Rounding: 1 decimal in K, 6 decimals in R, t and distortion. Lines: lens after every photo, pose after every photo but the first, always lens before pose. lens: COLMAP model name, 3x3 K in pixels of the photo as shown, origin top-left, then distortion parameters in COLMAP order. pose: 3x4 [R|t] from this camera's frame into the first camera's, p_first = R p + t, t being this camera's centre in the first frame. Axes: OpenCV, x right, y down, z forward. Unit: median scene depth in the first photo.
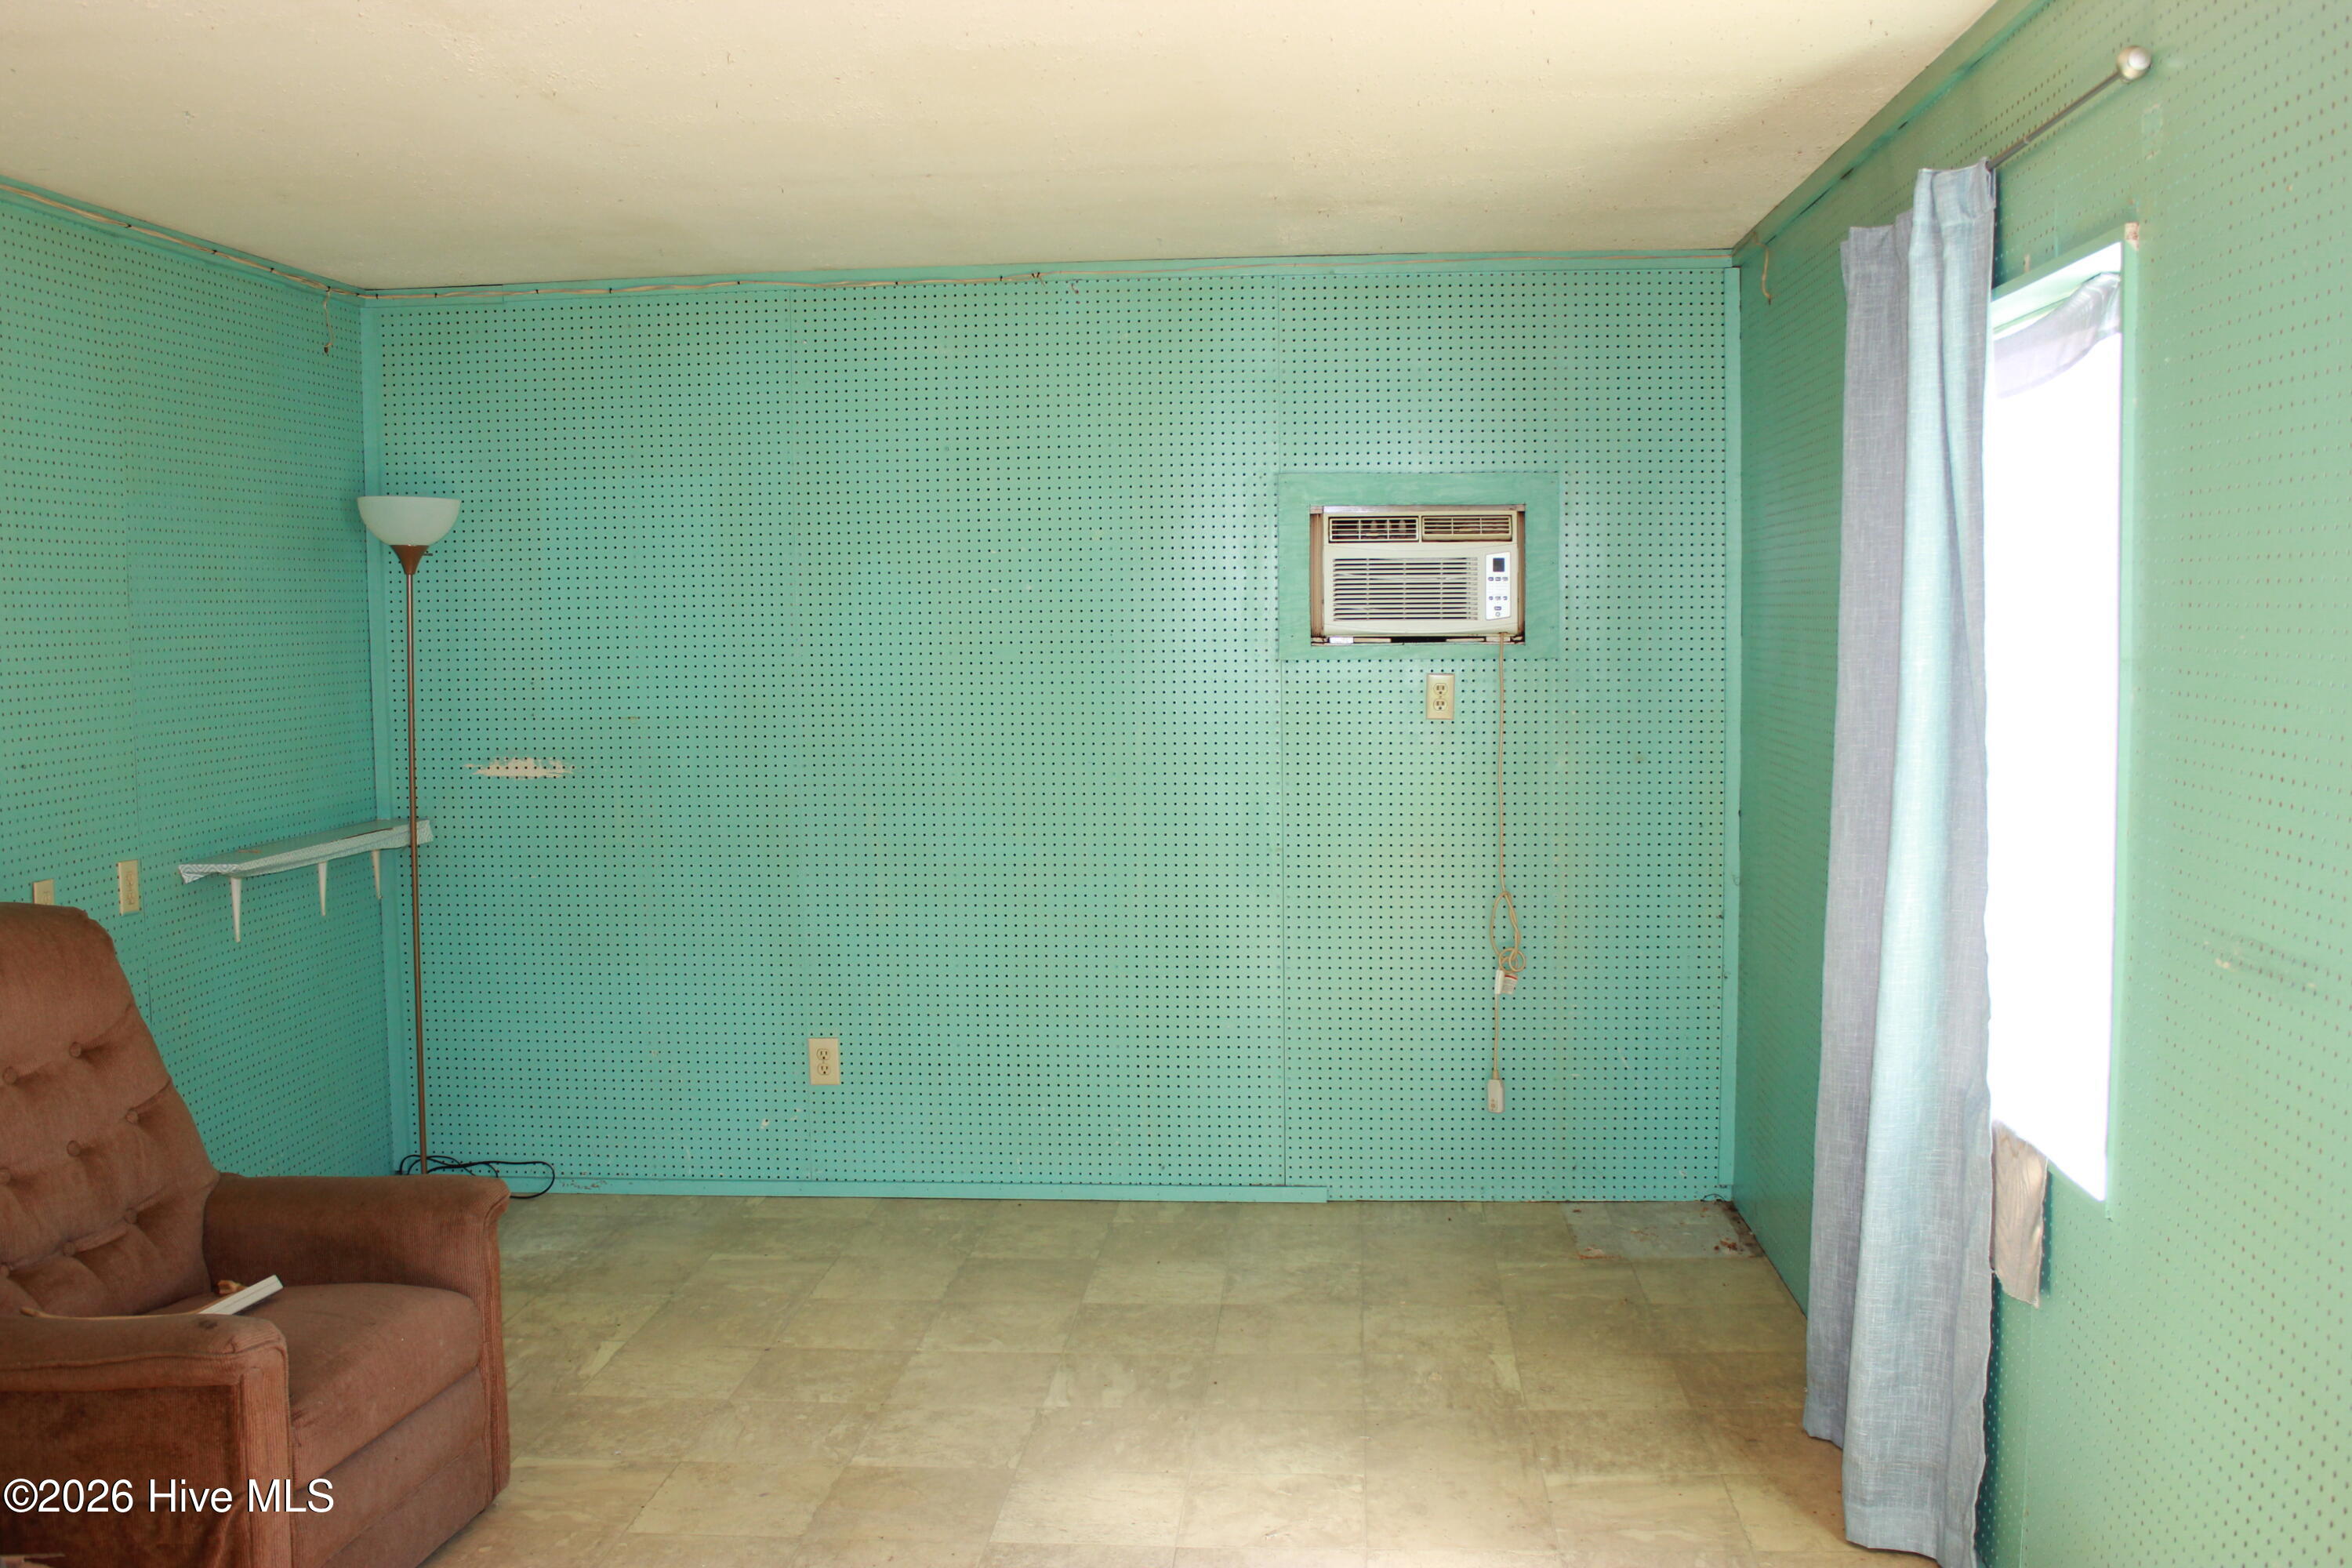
lens RADIAL K [[2121.8, 0, 1176.0], [0, 2121.8, 784.0], [0, 0, 1]] dist [-0.186045, 0.199769]
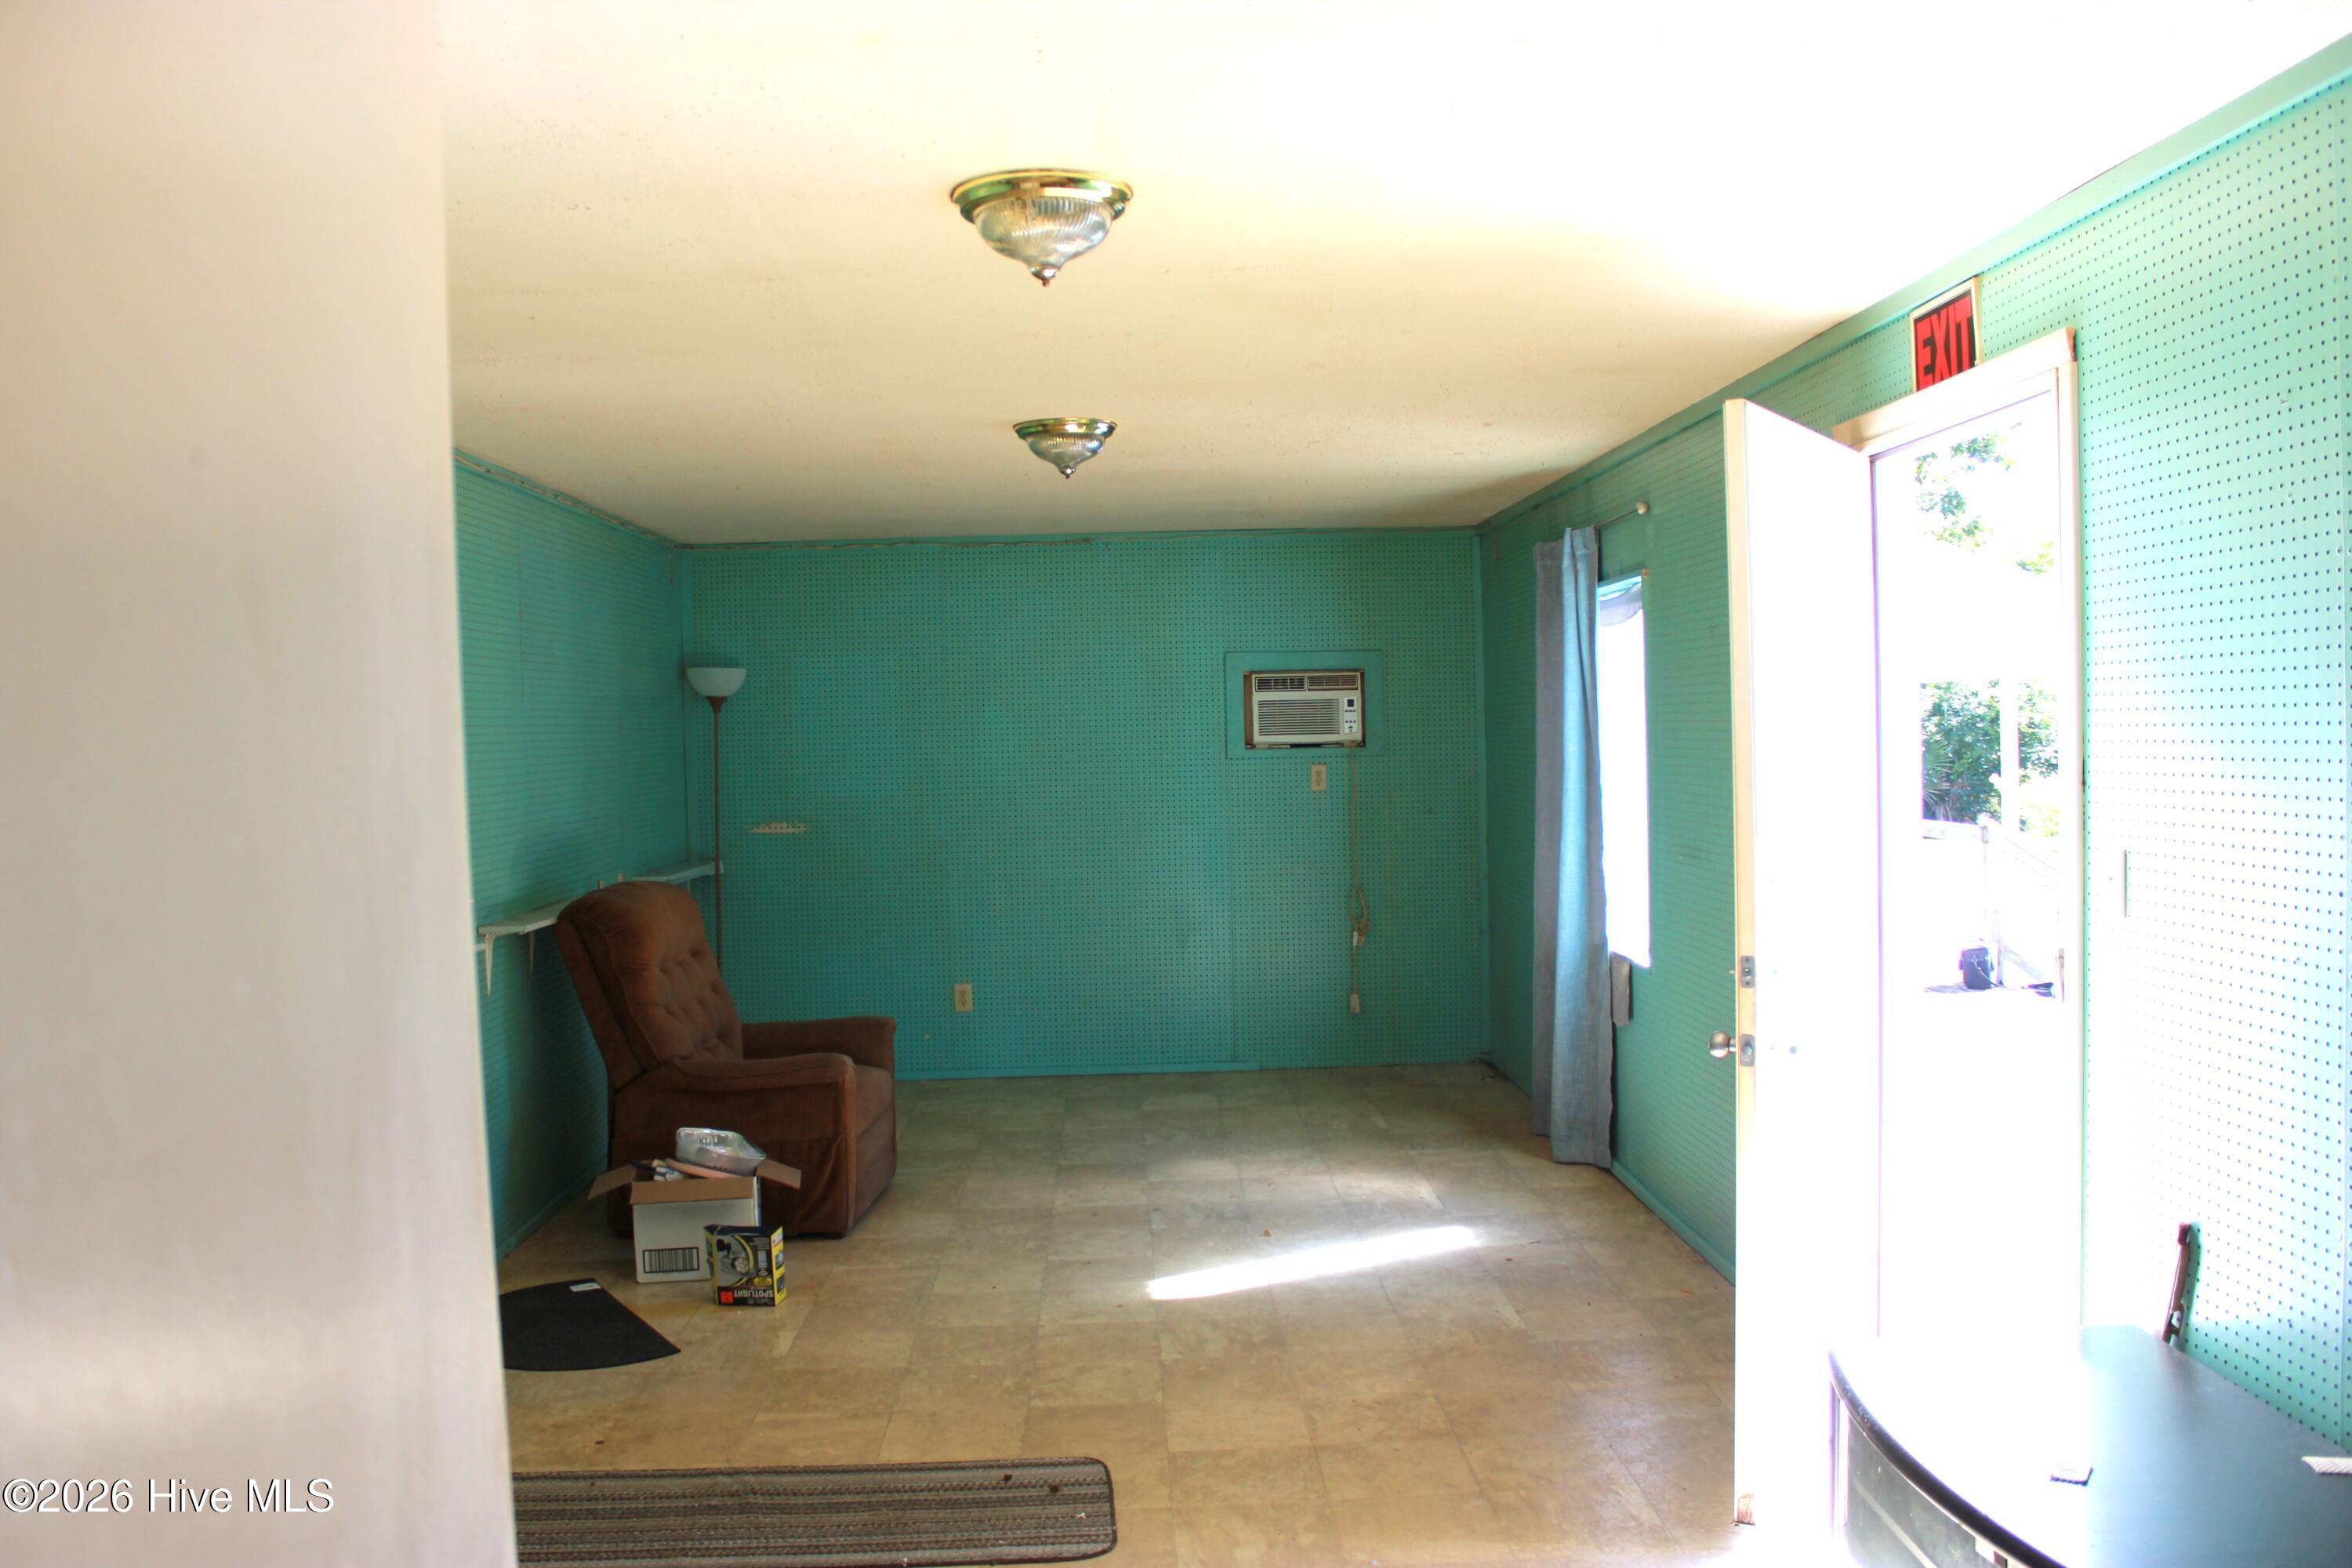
lens RADIAL K [[1847.8, 0, 1176.0], [0, 1847.8, 784.0], [0, 0, 1]] dist [-0.217357, 0.000447]
pose [[0.994241, -0.014641, 0.106161, -0.166910], [0.020342, 0.998397, -0.052821, 0.045772], [-0.105217, 0.054677, 0.992945, -0.552212]]
